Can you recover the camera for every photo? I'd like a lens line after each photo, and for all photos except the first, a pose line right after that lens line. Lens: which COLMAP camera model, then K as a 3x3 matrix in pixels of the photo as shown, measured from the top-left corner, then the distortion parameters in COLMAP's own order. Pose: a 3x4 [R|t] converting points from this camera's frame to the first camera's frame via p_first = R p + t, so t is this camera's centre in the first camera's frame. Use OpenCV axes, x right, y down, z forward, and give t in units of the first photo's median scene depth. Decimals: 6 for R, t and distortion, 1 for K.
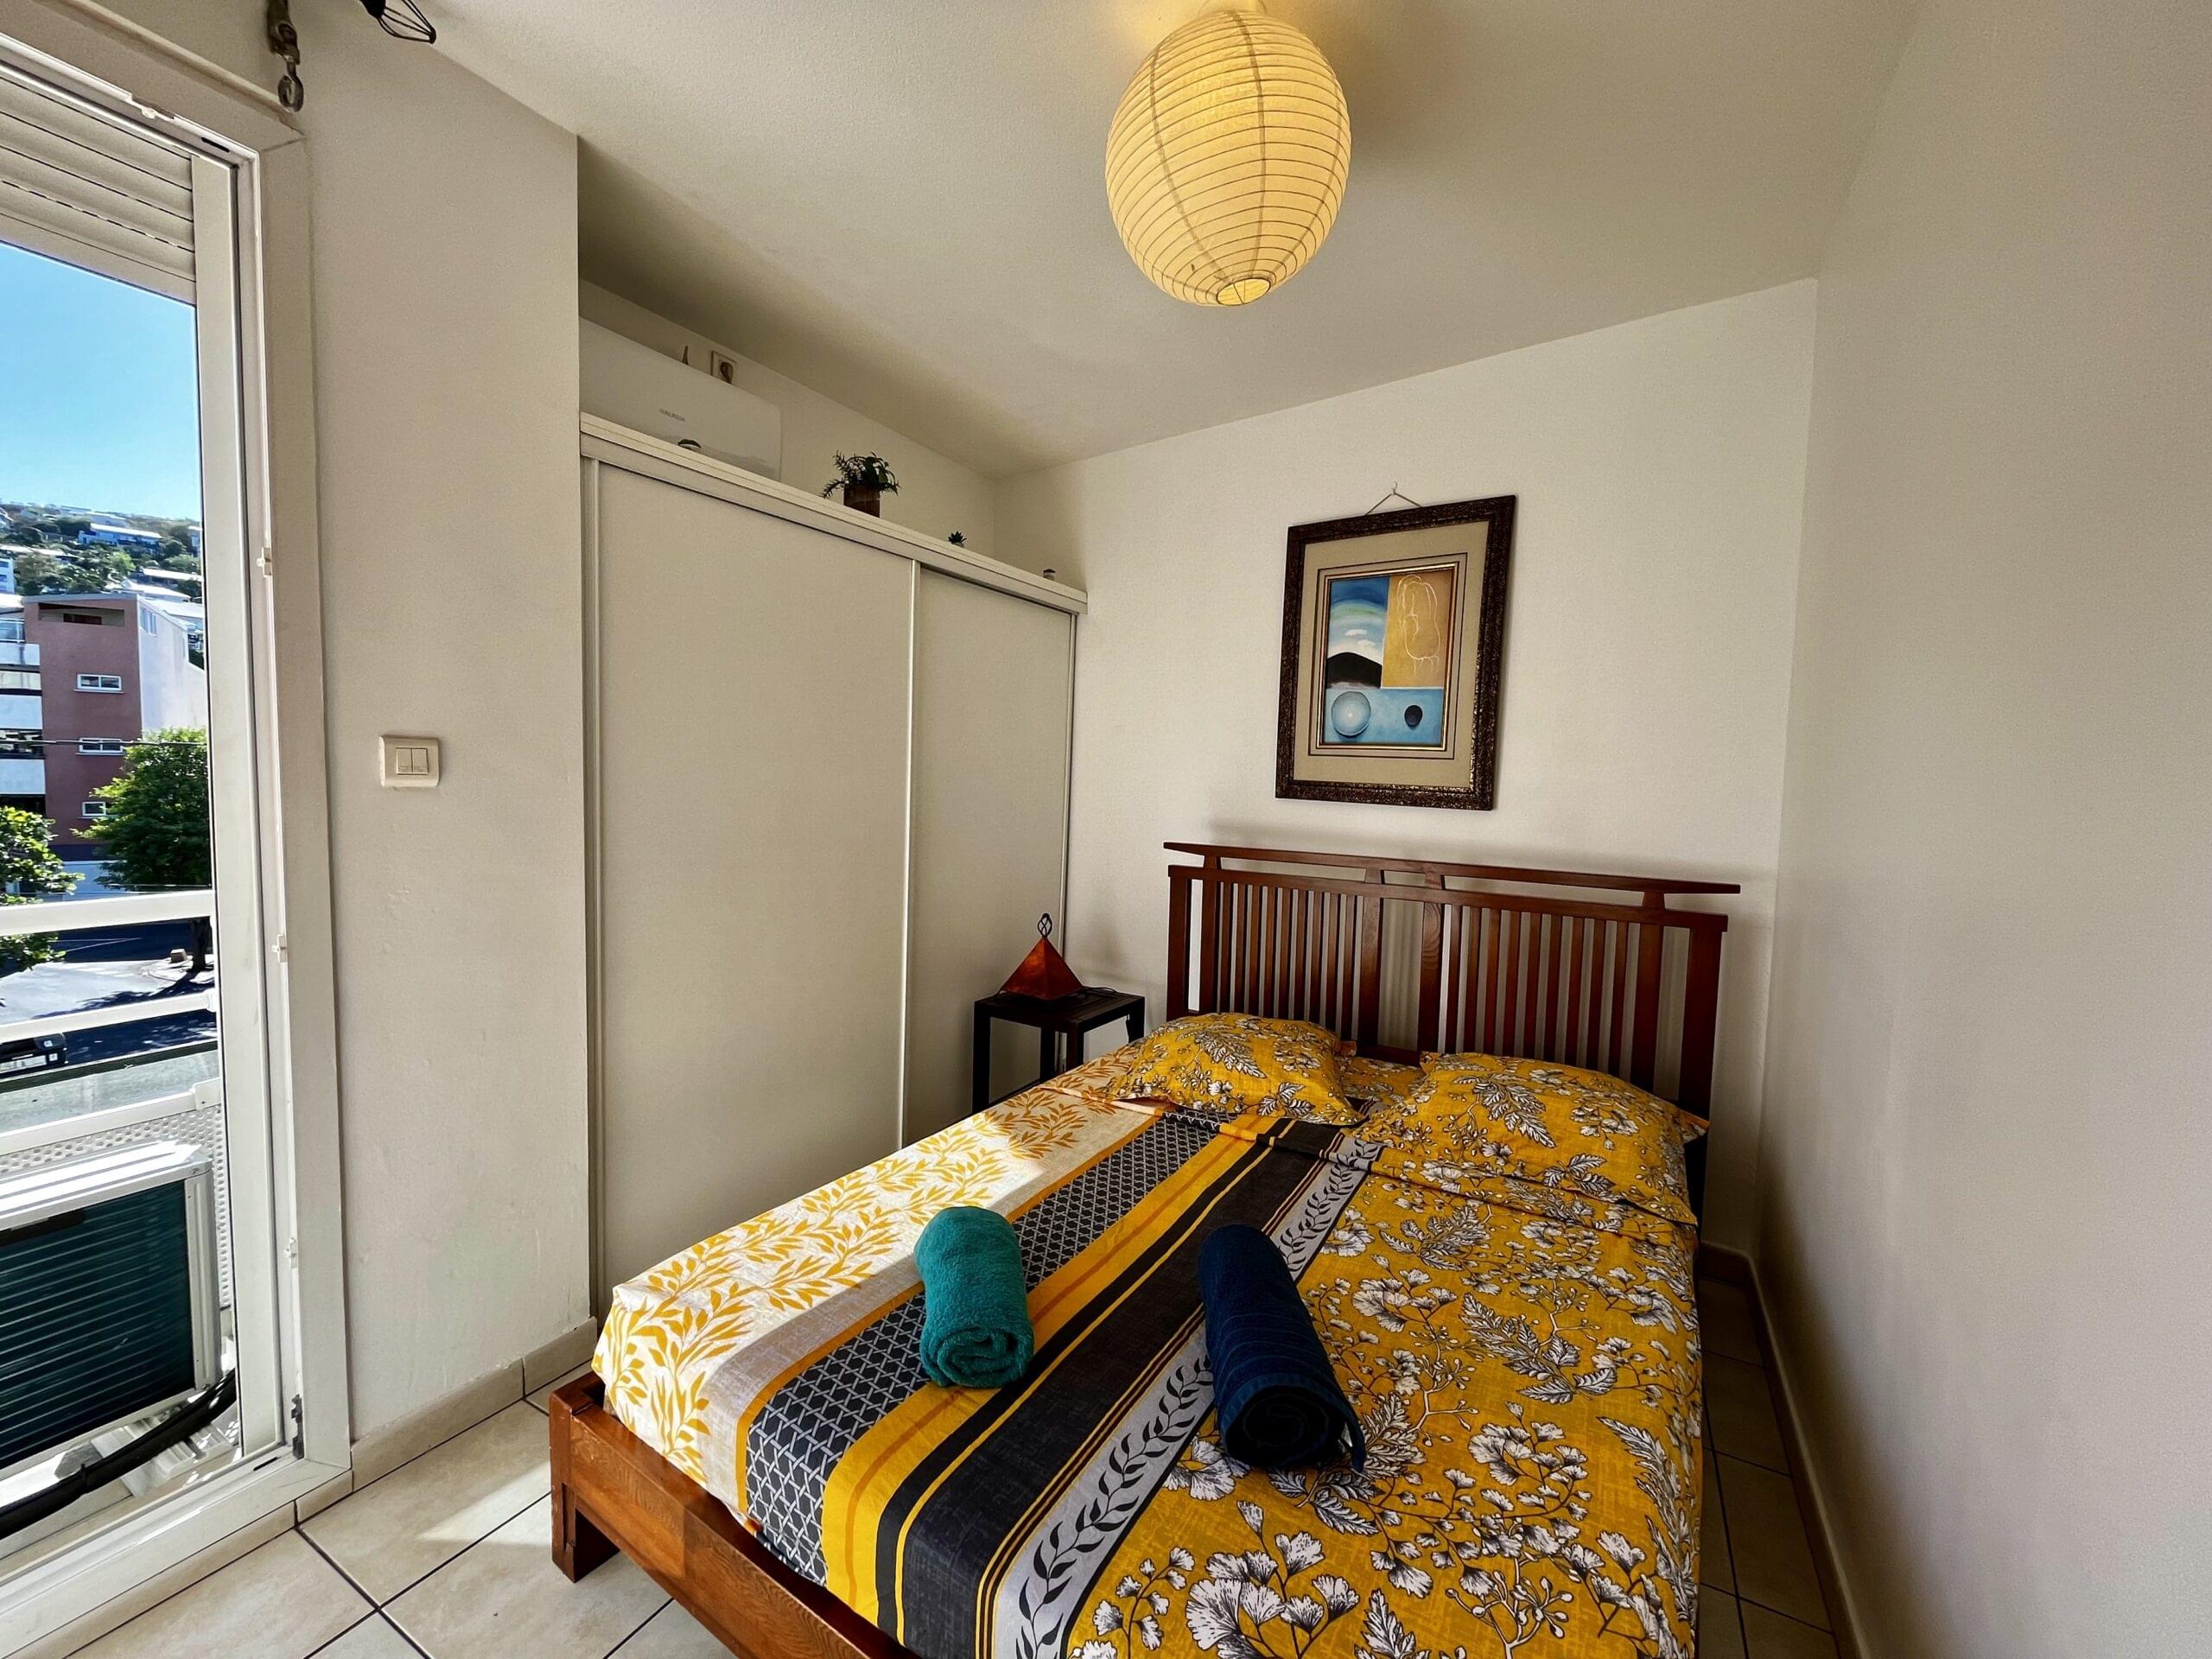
lens RADIAL K [[899.1, 0, 1103.5], [0, 899.1, 827.1], [0, 0, 1]] dist [0.000113, -0.000401]
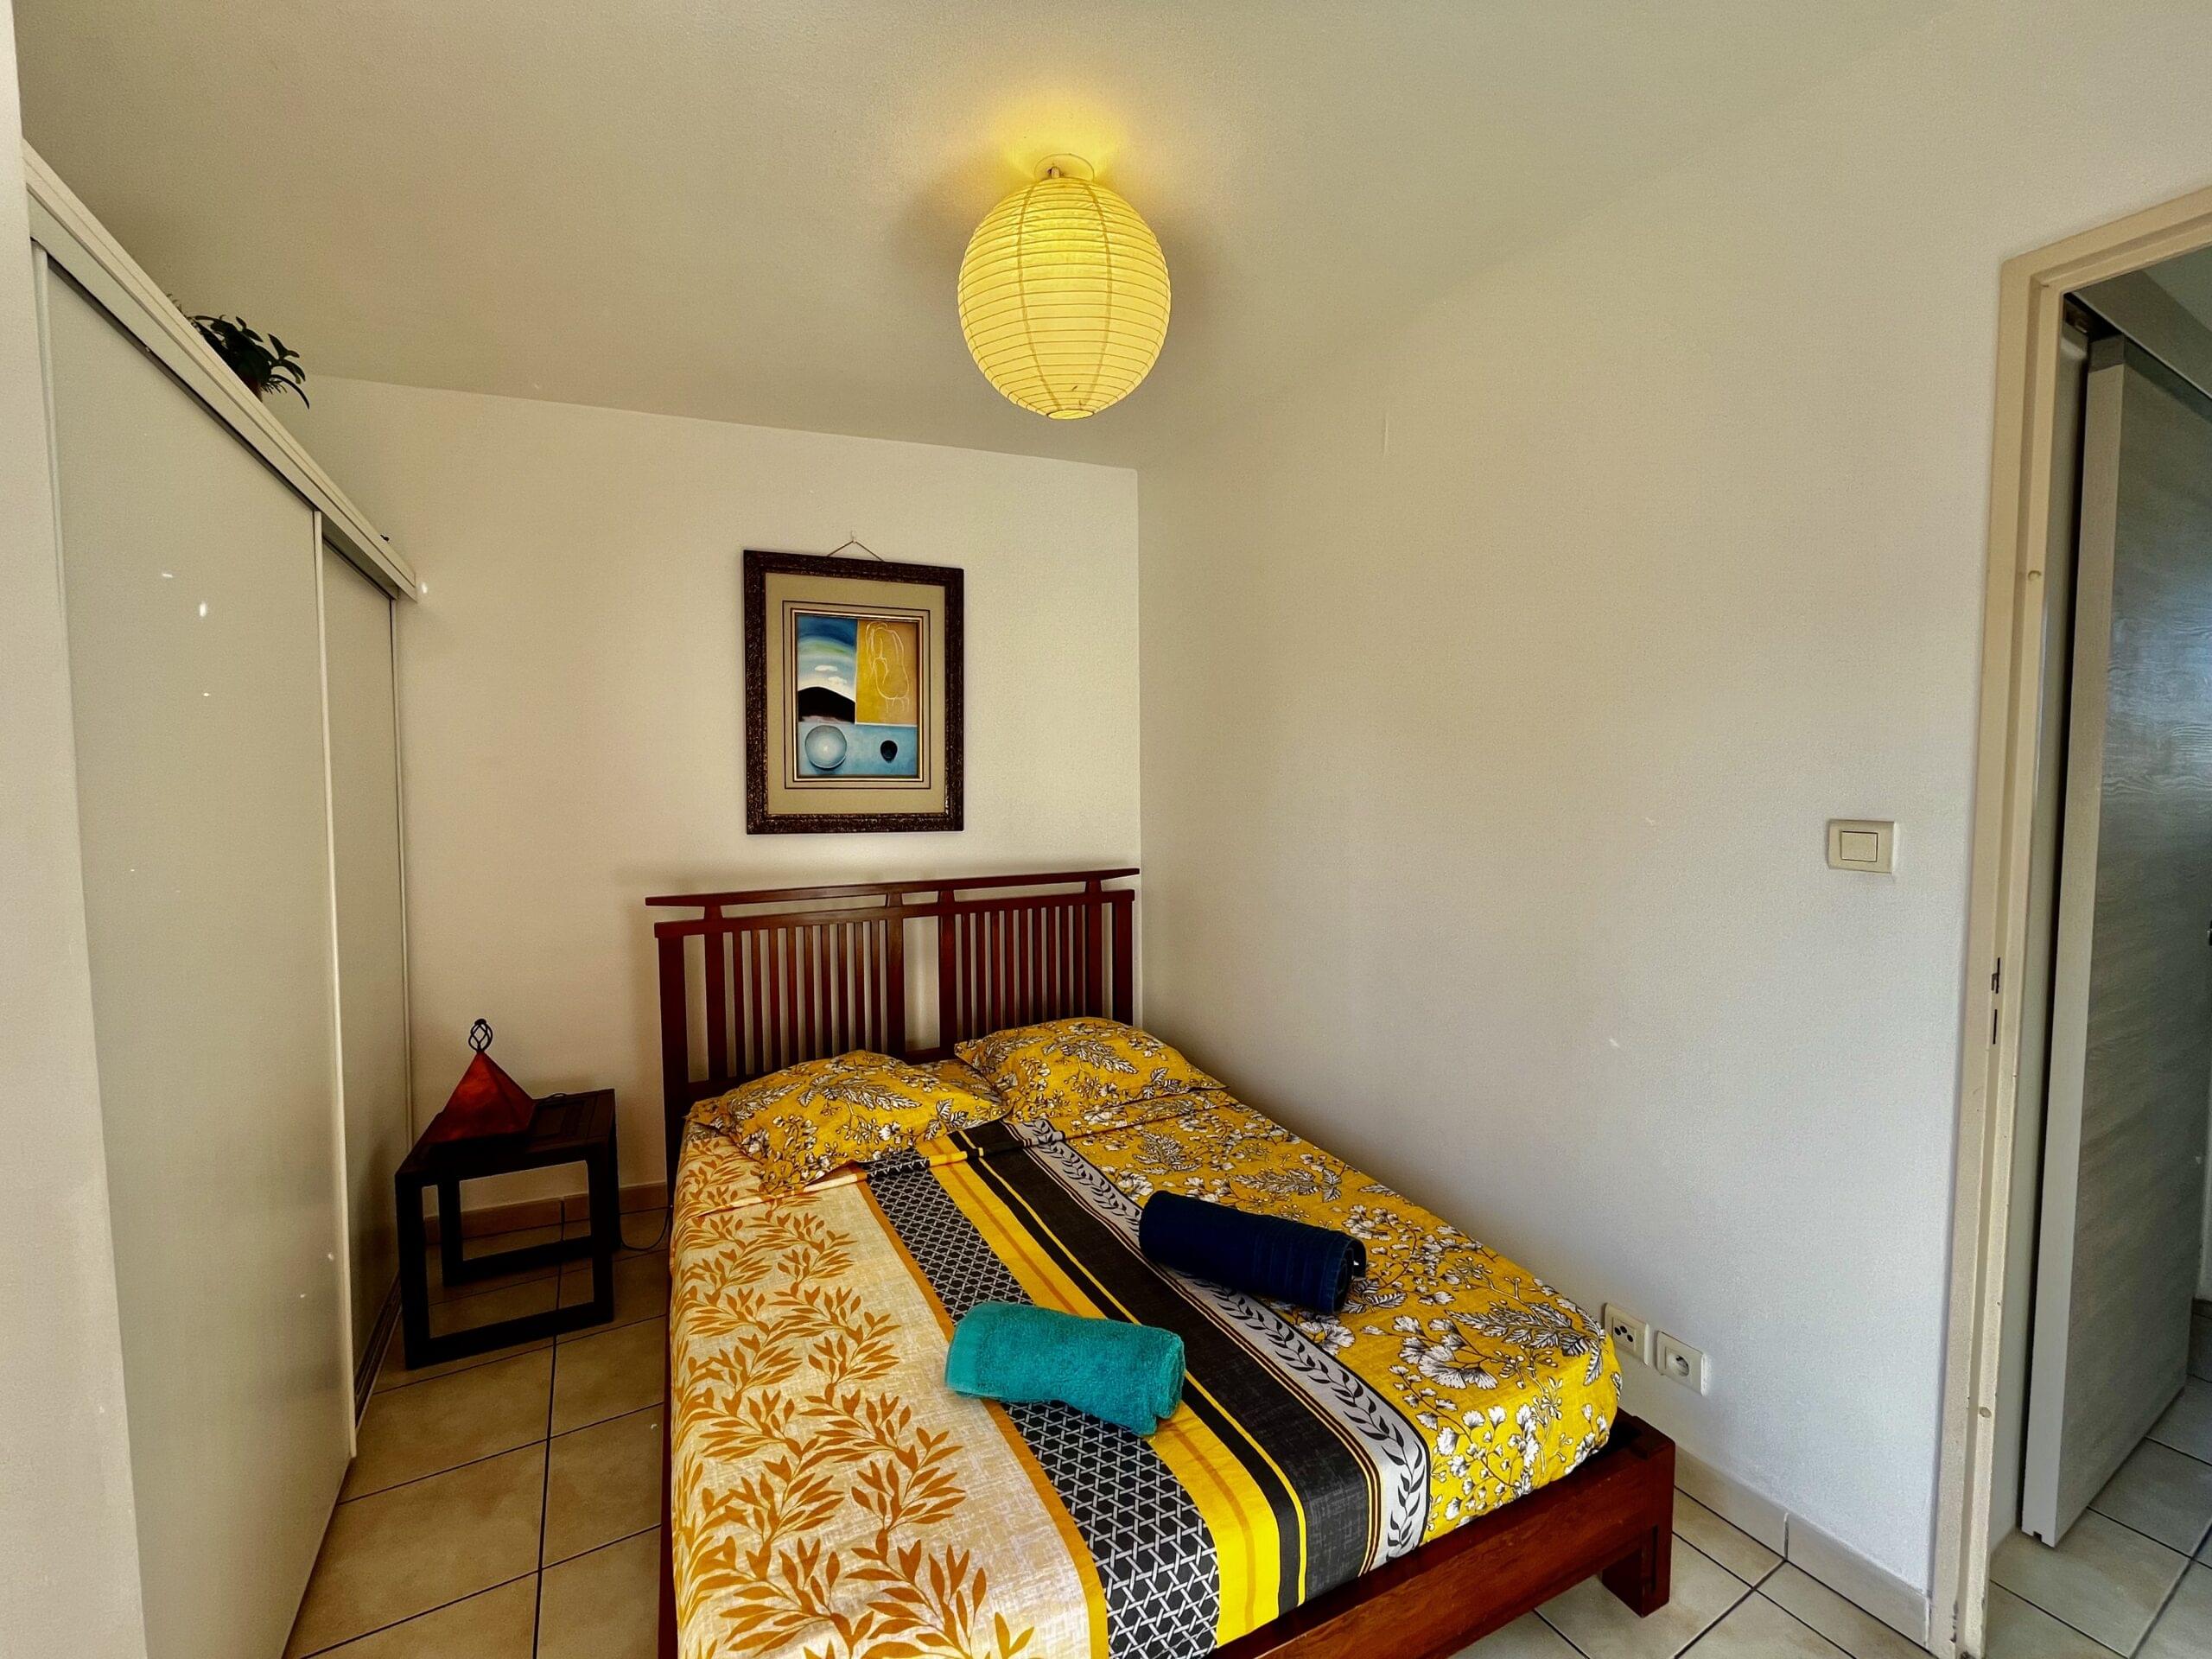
lens RADIAL K [[899.1, 0, 1099.2], [0, 899.1, 829.3], [0, 0, 1]] dist [0.000113, -0.000401]
pose [[0.523906, -0.084073, 0.847617, -0.564745], [0.077234, 0.995707, 0.051023, -0.078118], [-0.848268, 0.038734, 0.528149, 0.251168]]
